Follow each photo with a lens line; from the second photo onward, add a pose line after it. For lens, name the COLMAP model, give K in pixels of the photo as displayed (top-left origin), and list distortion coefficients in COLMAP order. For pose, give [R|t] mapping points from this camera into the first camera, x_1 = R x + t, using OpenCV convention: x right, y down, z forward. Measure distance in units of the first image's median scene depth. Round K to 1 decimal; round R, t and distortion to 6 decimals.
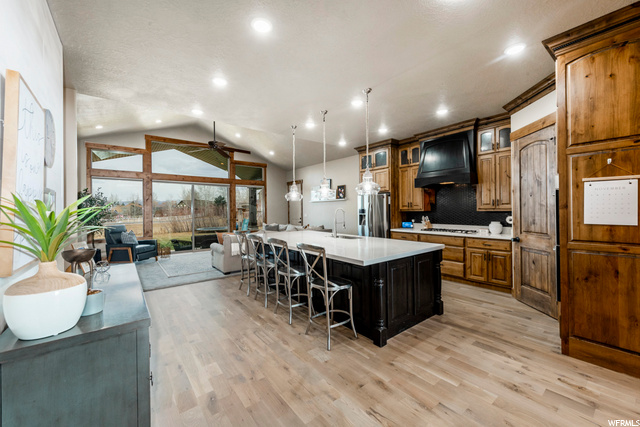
lens RADIAL K [[254.6, 0, 324.0], [0, 254.6, 210.1], [0, 0, 1]] dist [0.010832, -0.003204]
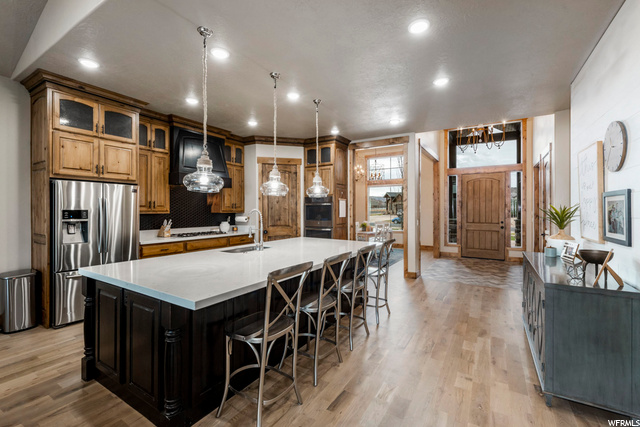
lens RADIAL K [[273.9, 0, 317.5], [0, 273.9, 215.7], [0, 0, 1]] dist [0.003493, -0.000549]
pose [[-0.326541, -0.015044, 0.945063, -0.553331], [0.000104, 0.999873, 0.015953, -0.001588], [-0.945183, 0.005308, -0.326498, 0.820324]]
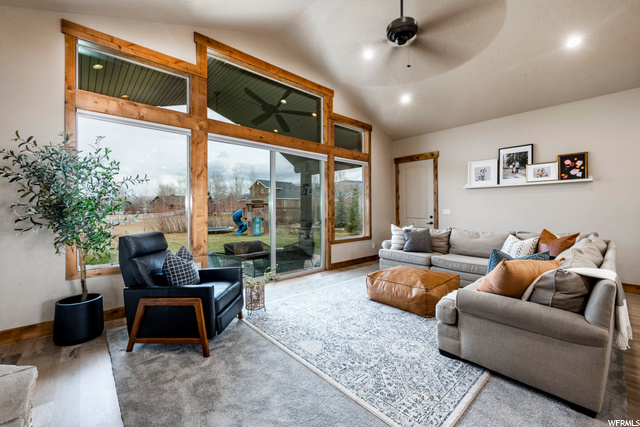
lens RADIAL K [[266.7, 0, 323.6], [0, 266.7, 204.5], [0, 0, 1]] dist [0.011857, -0.003946]
pose [[0.998311, 0.006795, 0.057698, -0.659781], [-0.005976, 0.999879, -0.014357, 0.024359], [-0.057789, 0.013988, 0.998231, 0.678150]]
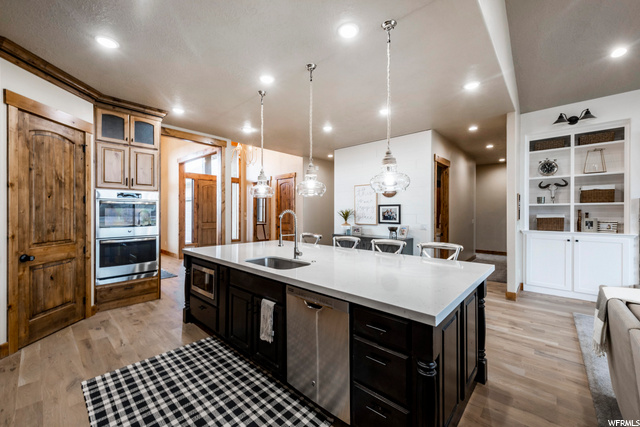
lens RADIAL K [[254.6, 0, 328.6], [0, 254.6, 212.3], [0, 0, 1]] dist [0.010832, -0.003204]
pose [[-0.985540, 0.004001, -0.169397, 0.052296], [0.004078, 0.999992, -0.000104, -0.002223], [0.169395, -0.000793, -0.985548, 1.203591]]
